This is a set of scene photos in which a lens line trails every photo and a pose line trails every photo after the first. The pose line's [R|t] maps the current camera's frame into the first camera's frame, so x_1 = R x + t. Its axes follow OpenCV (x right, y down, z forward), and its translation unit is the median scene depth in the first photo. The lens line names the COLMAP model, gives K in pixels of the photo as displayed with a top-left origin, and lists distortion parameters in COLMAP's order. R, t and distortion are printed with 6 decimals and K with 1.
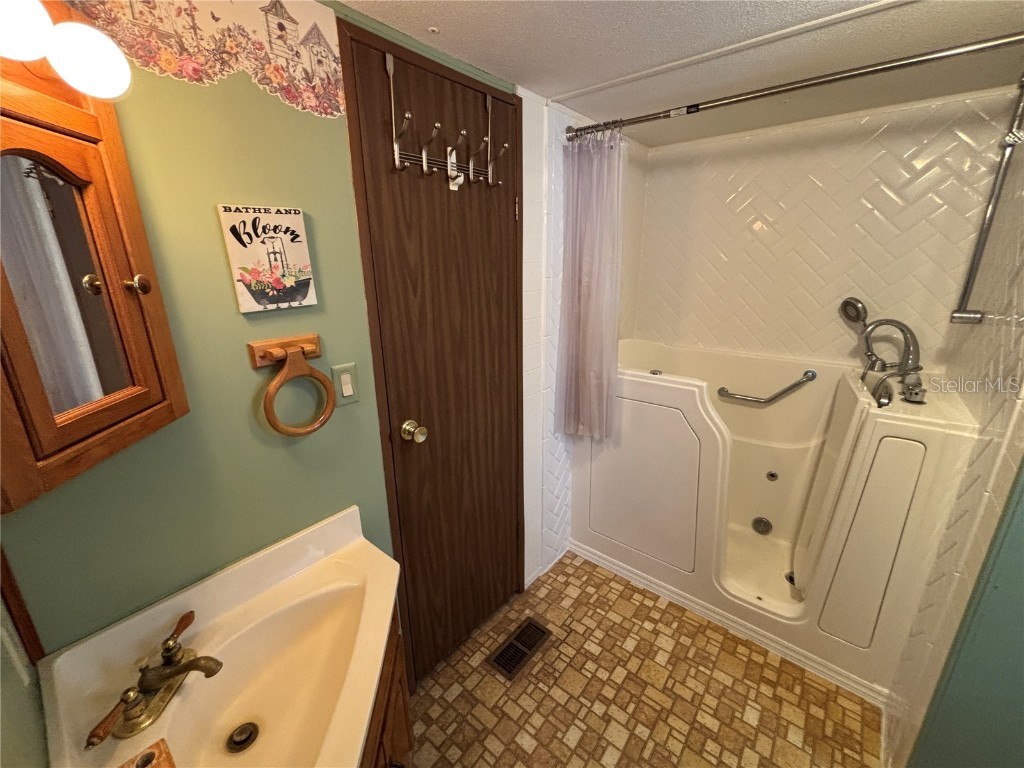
lens RADIAL K [[414.5, 0, 512.0], [0, 414.5, 384.0], [0, 0, 1]] dist [0.002905, 0.000163]
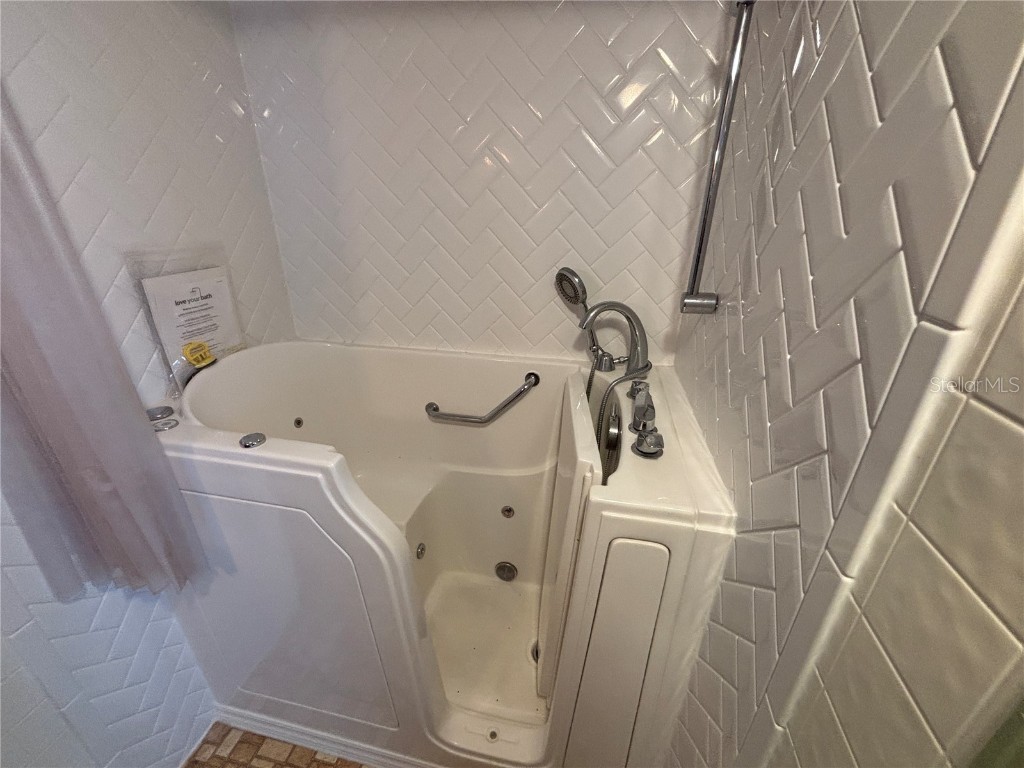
lens RADIAL K [[413.8, 0, 515.0], [0, 413.8, 381.9], [0, 0, 1]] dist [0.002009, -0.000413]
pose [[0.882593, -0.165597, 0.440009, 0.427656], [0.110625, 0.982785, 0.147973, -0.136564], [-0.456938, -0.081924, 0.885718, 0.440027]]
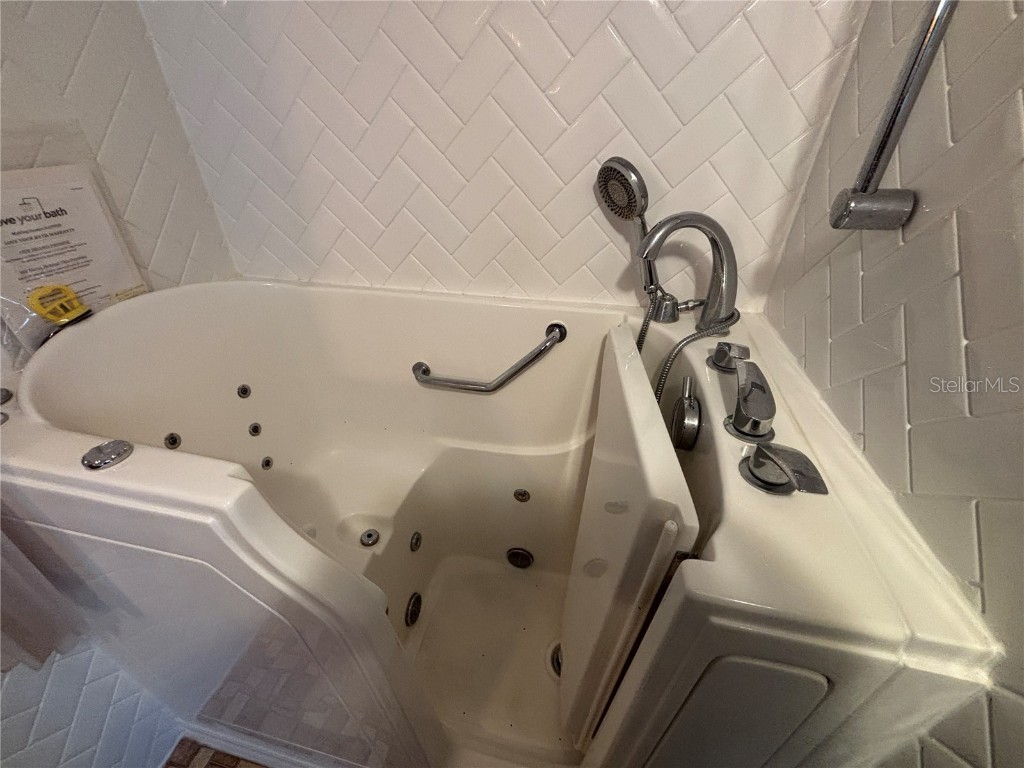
lens RADIAL K [[413.8, 0, 515.0], [0, 413.8, 381.9], [0, 0, 1]] dist [0.002009, -0.000413]
pose [[0.890889, -0.237637, 0.387099, 0.519021], [0.120646, 0.945413, 0.302720, -0.134570], [-0.437906, -0.222988, 0.870928, 0.640379]]
